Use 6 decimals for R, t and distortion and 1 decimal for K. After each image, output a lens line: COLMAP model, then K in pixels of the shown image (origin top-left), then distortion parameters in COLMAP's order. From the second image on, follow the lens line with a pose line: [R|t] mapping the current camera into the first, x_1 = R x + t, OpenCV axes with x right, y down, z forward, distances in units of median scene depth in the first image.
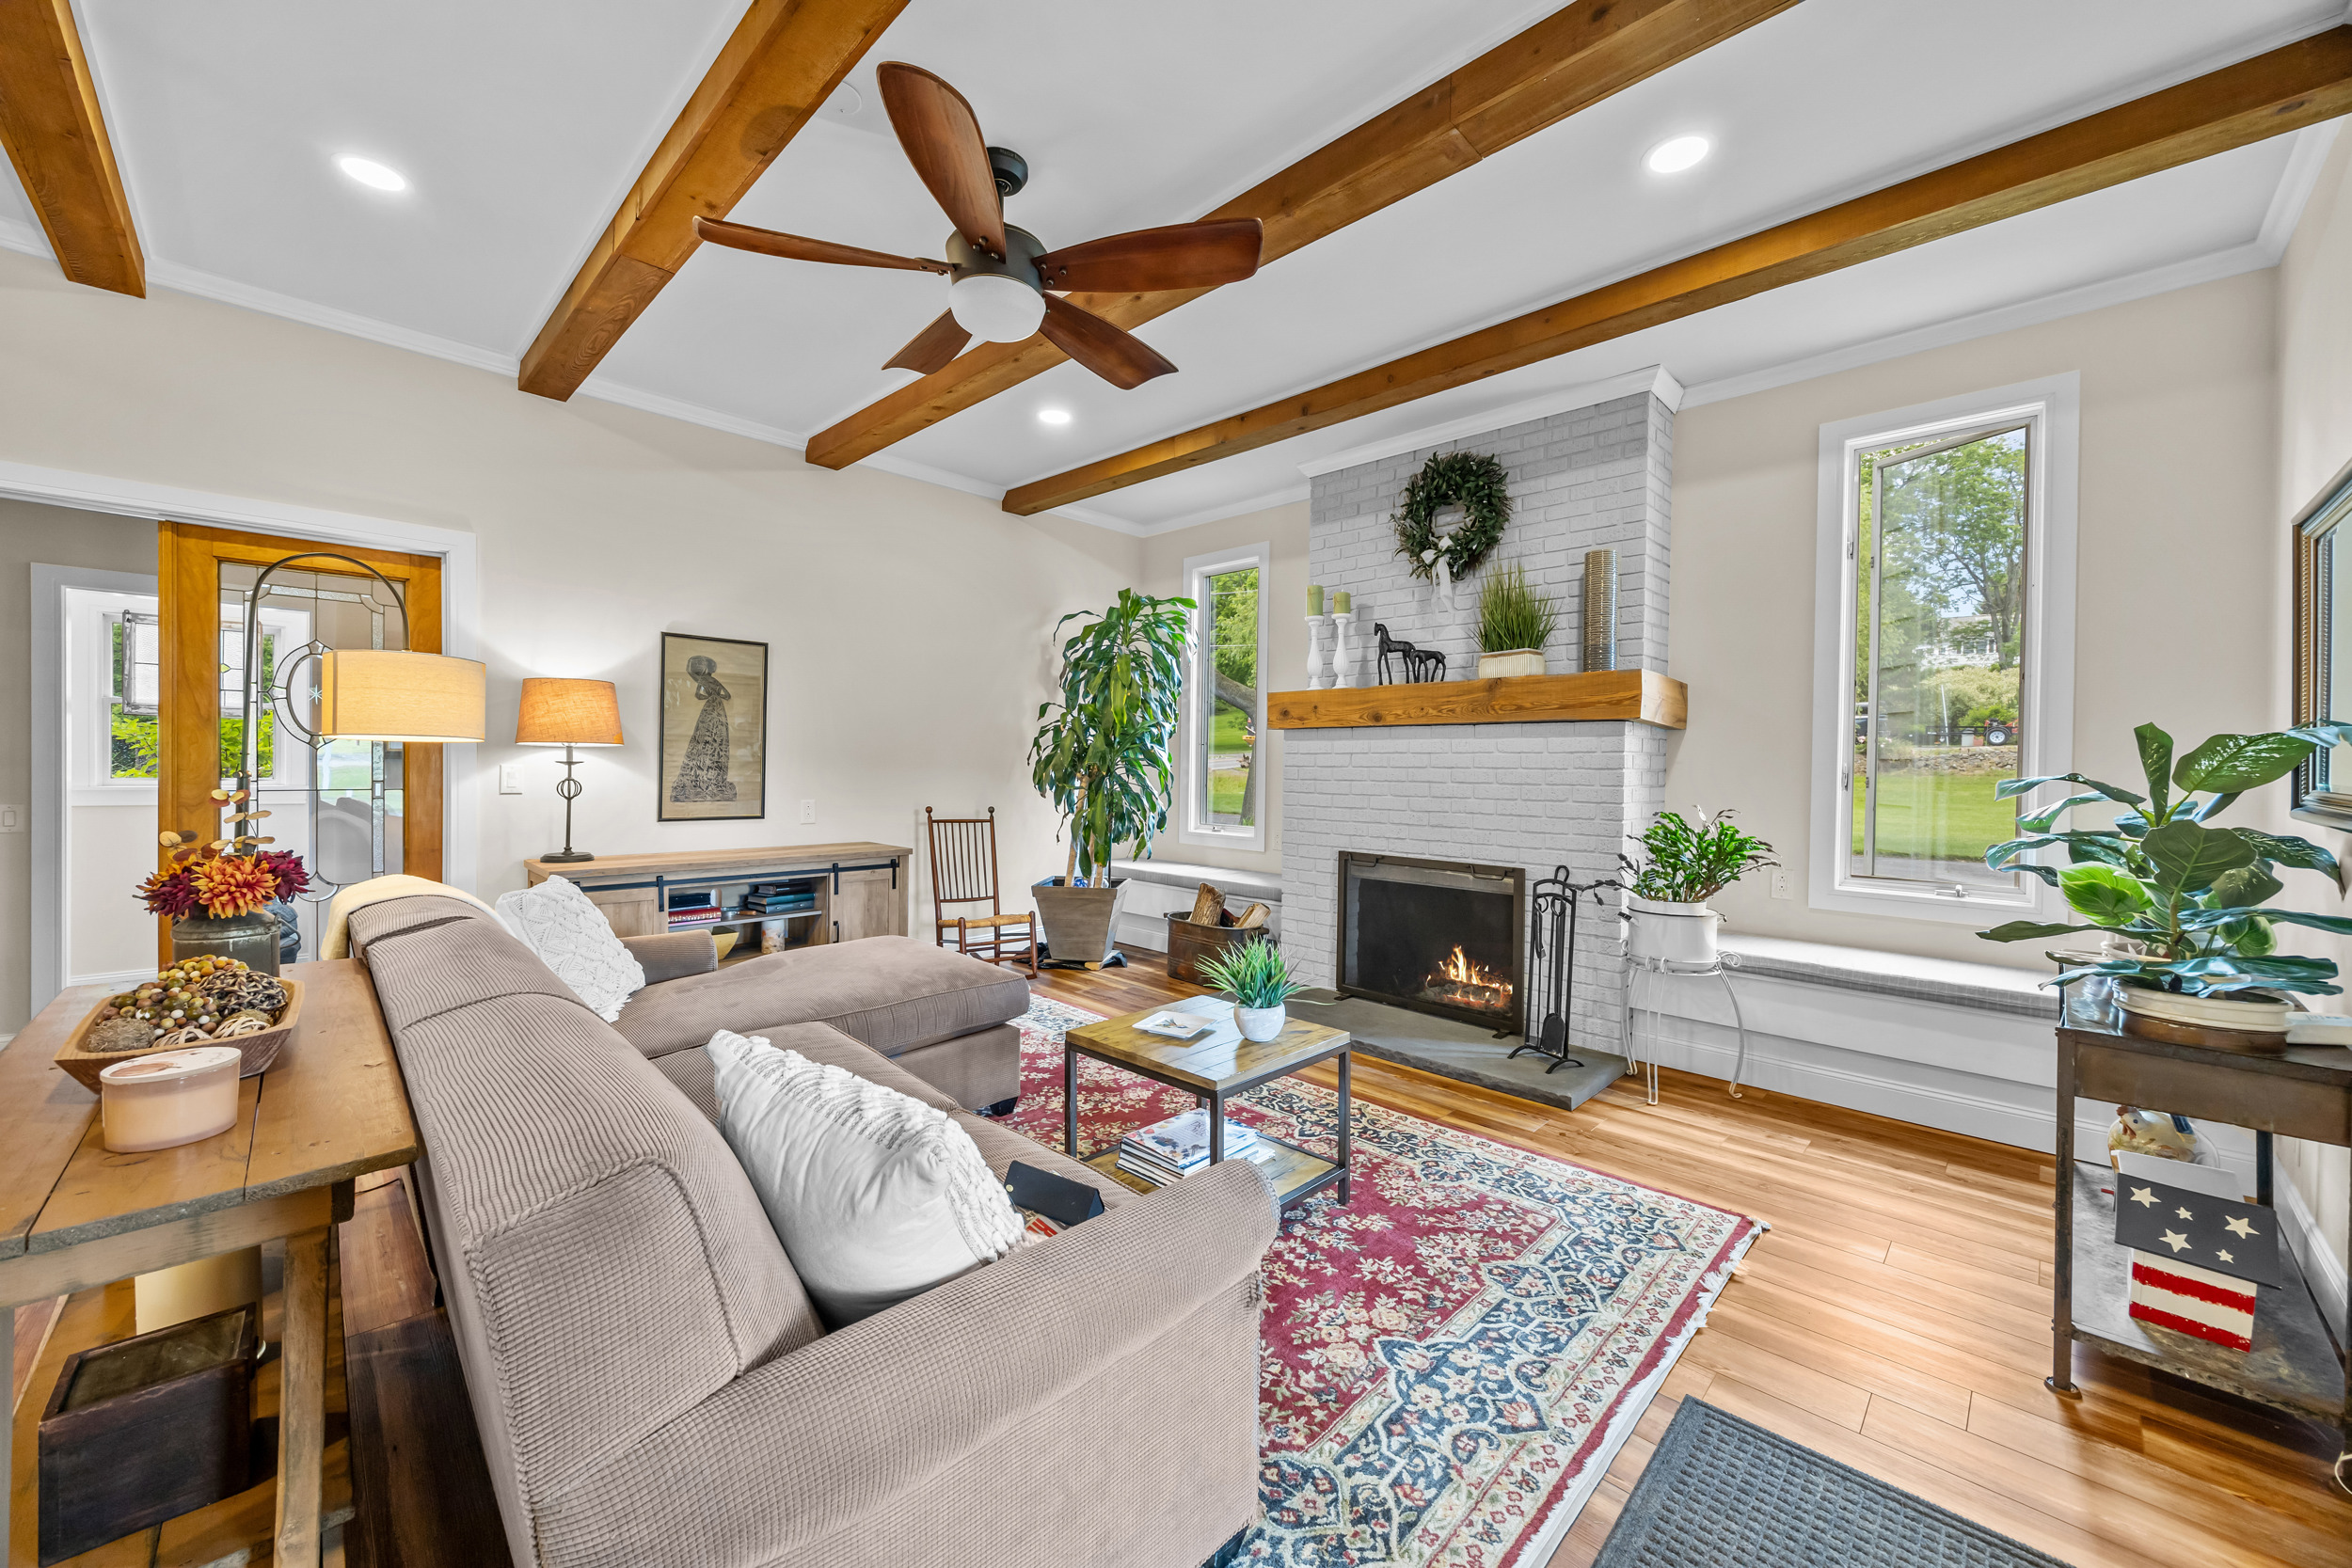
lens RADIAL K [[896.6, 0, 1178.5], [0, 896.6, 758.2], [0, 0, 1]] dist [-0.001686, -0.000123]
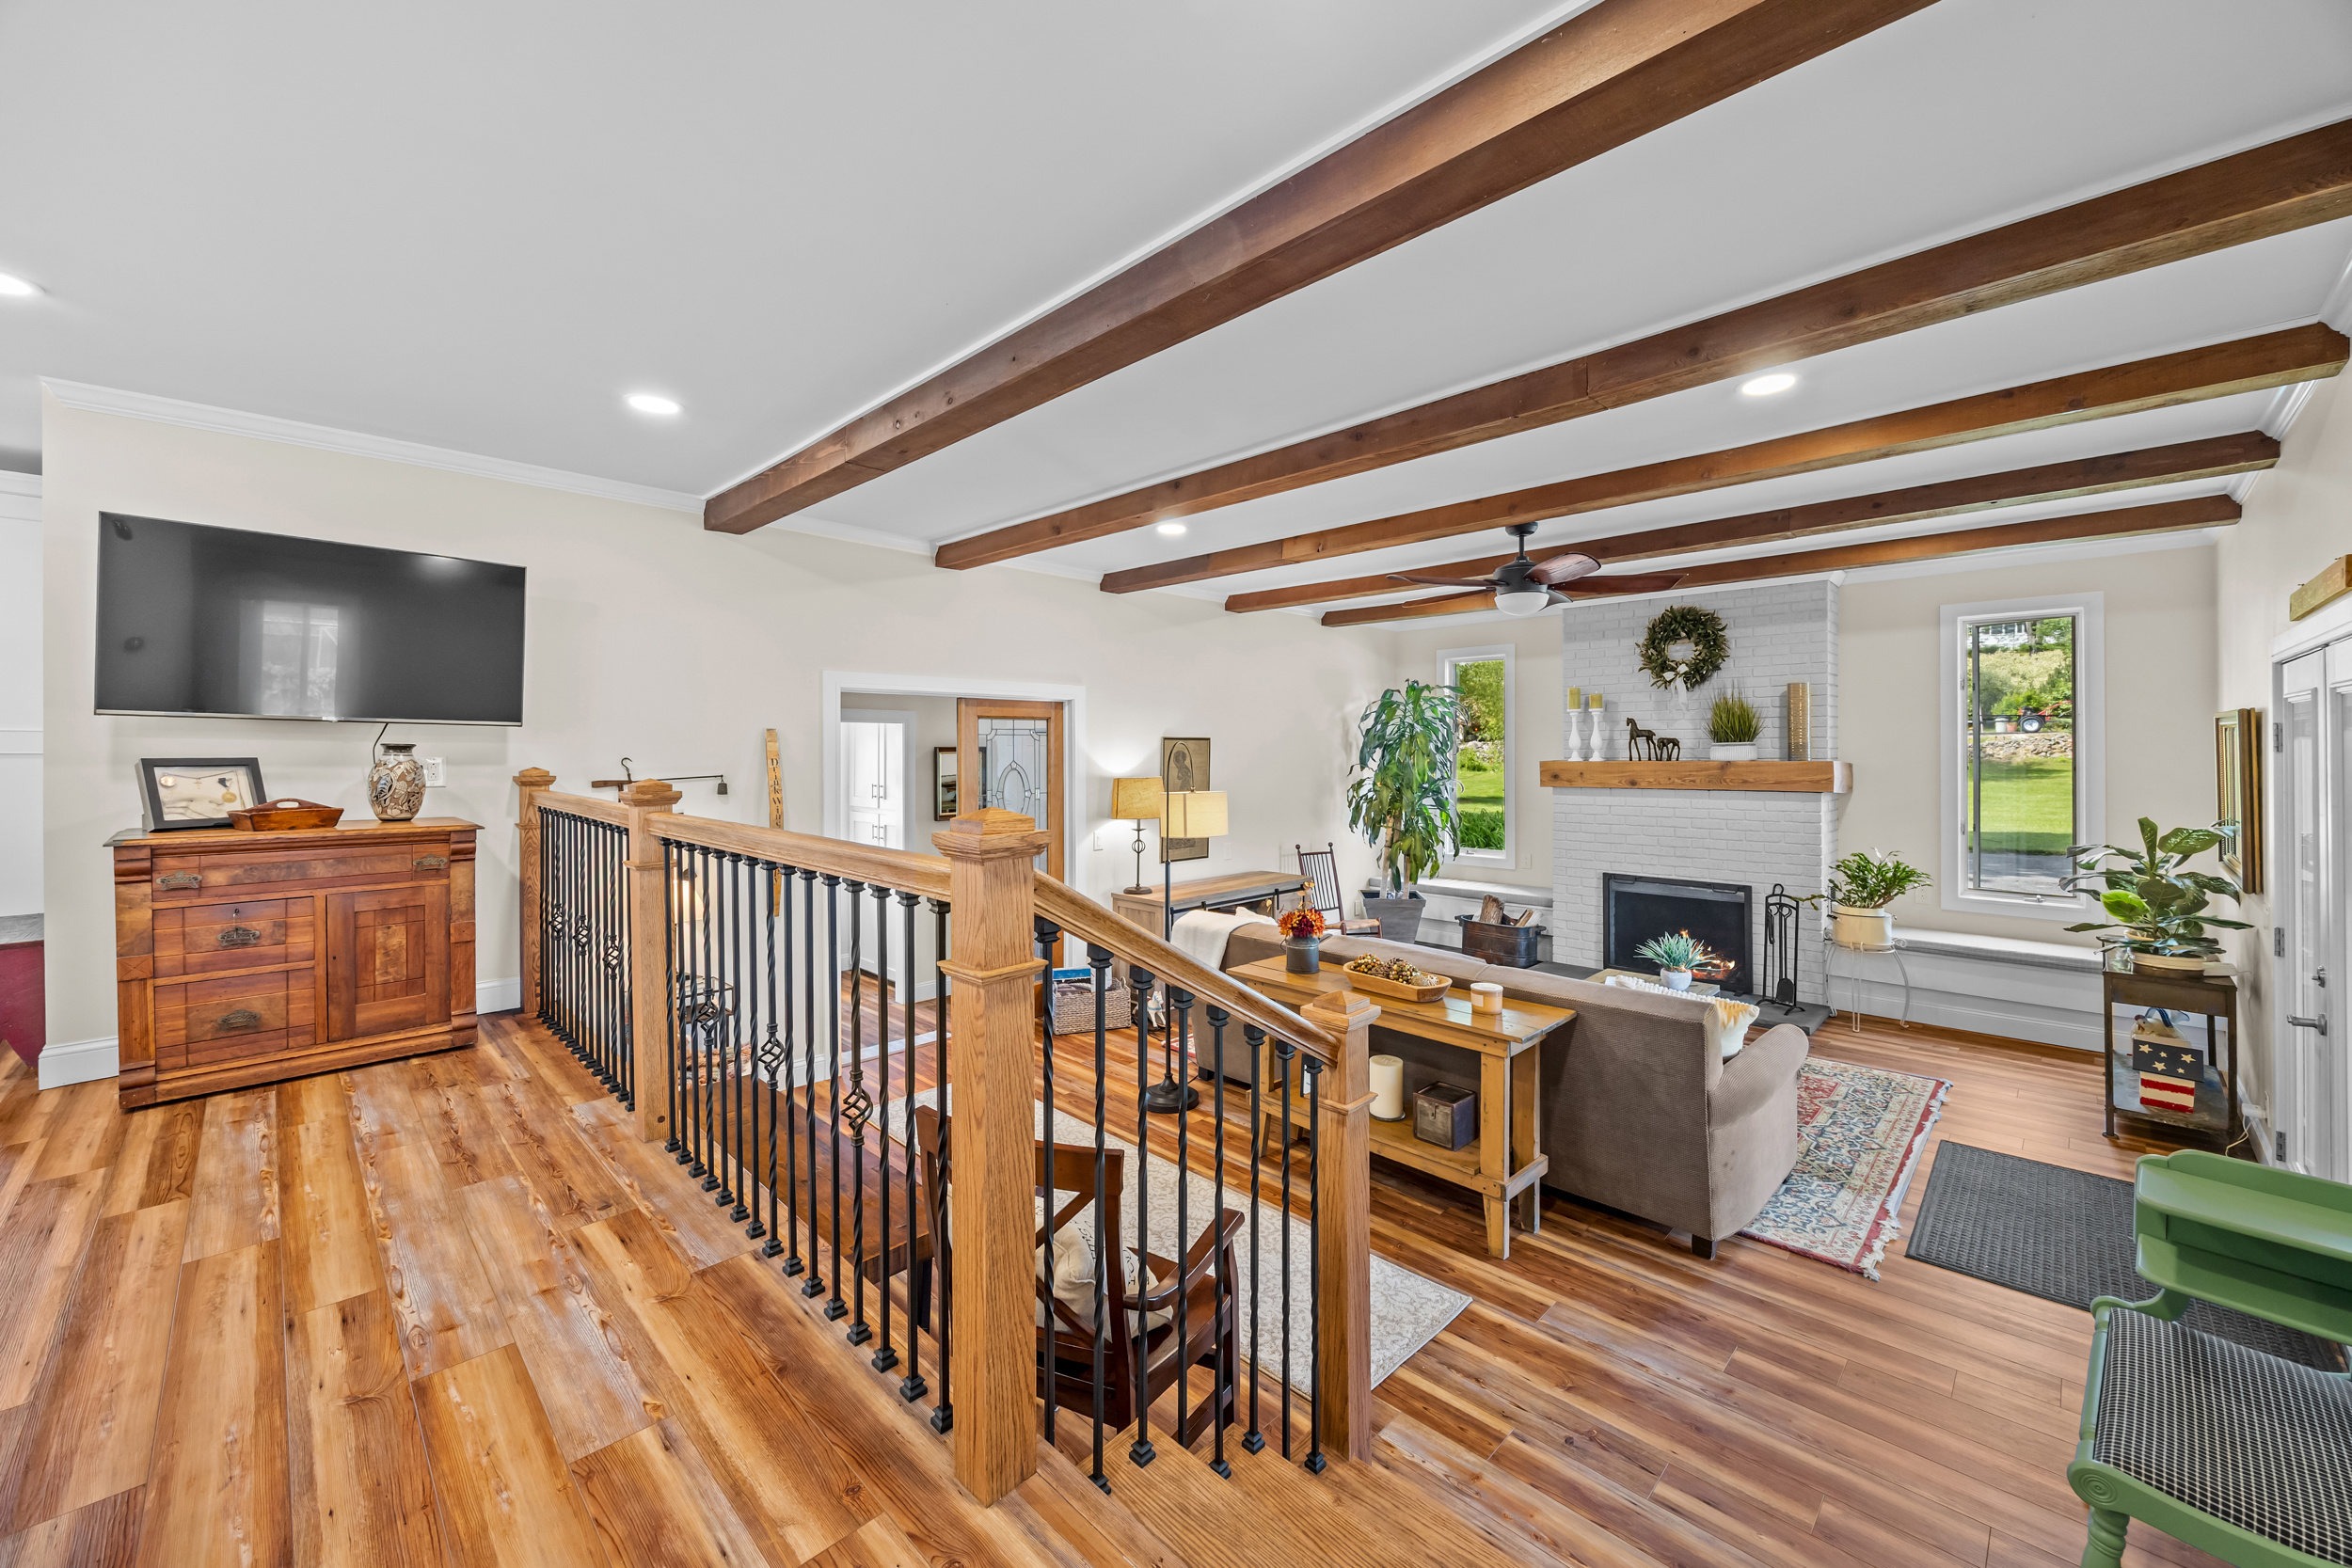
lens RADIAL K [[915.8, 0, 1179.7], [0, 915.8, 736.3], [0, 0, 1]] dist [-0.002213, -0.000365]
pose [[0.999799, -0.018974, -0.006551, -0.654245], [0.018908, 0.999772, -0.009952, -0.154104], [0.006738, 0.009827, 0.999929, -0.656129]]
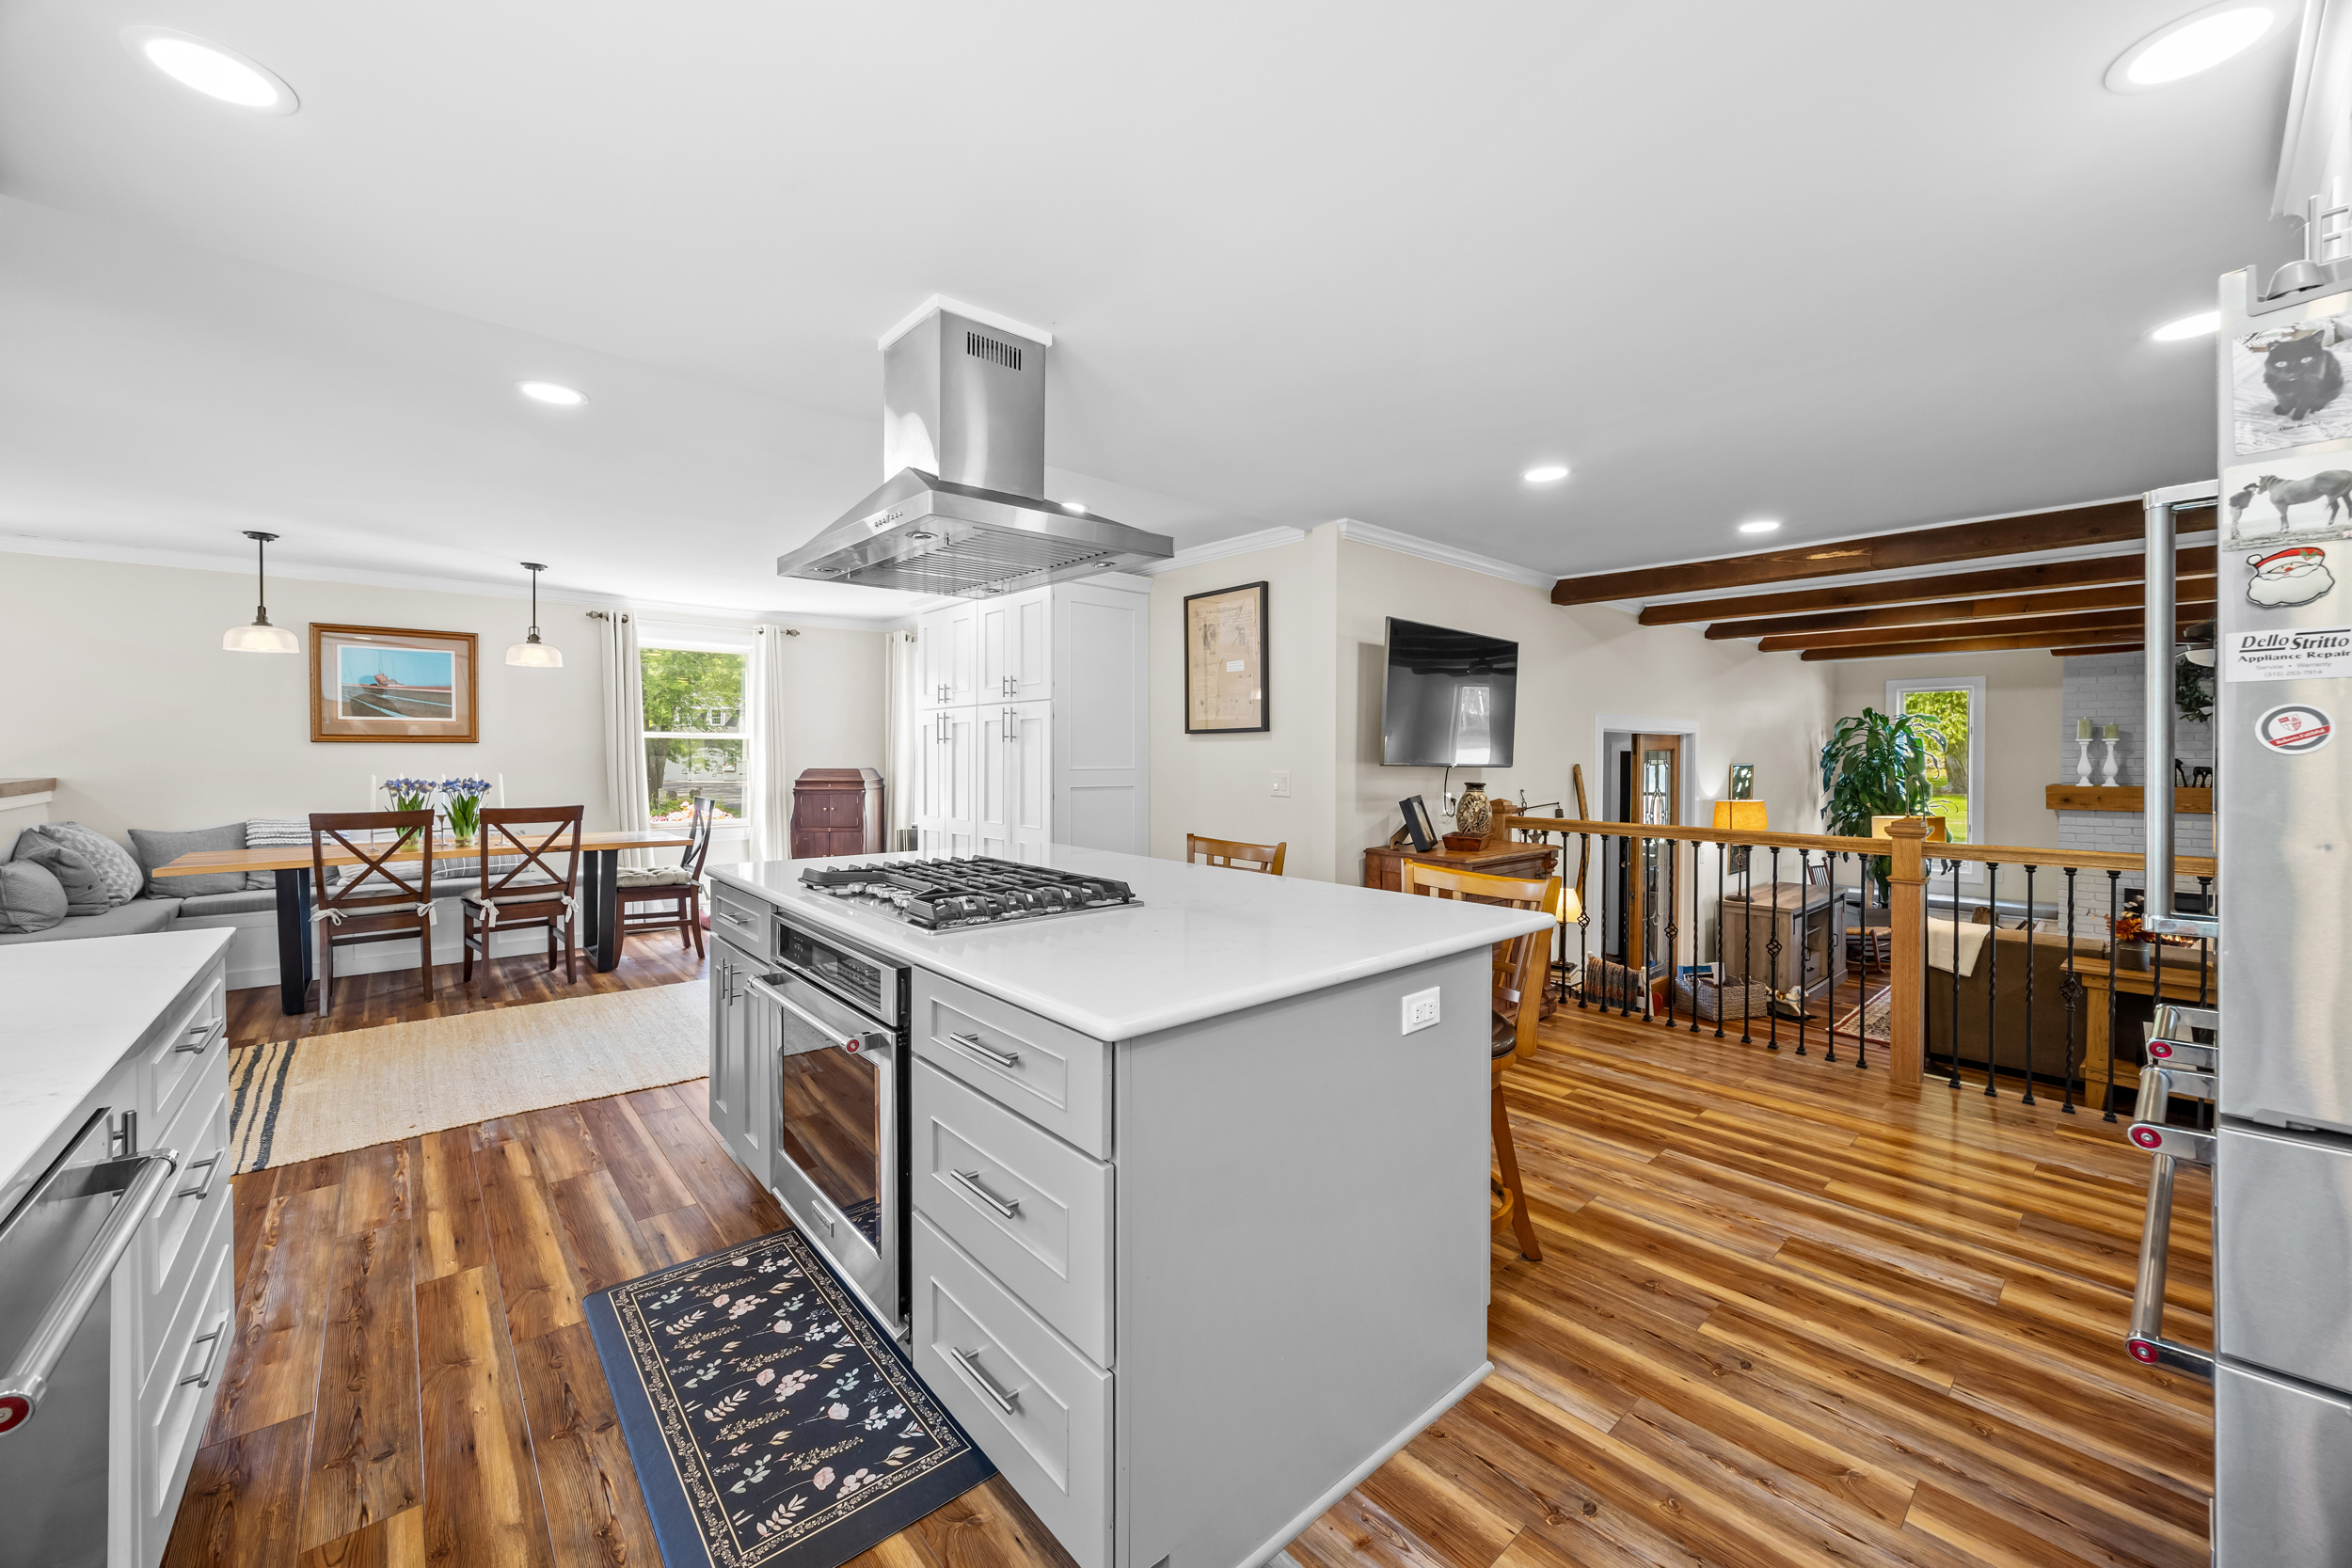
lens RADIAL K [[896.6, 0, 1178.5], [0, 896.6, 758.2], [0, 0, 1]] dist [-0.001686, -0.000123]
pose [[0.996782, -0.013734, -0.078973, -2.039561], [0.014494, 0.999854, 0.009058, -0.235622], [0.078837, -0.010174, 0.996836, -1.022936]]
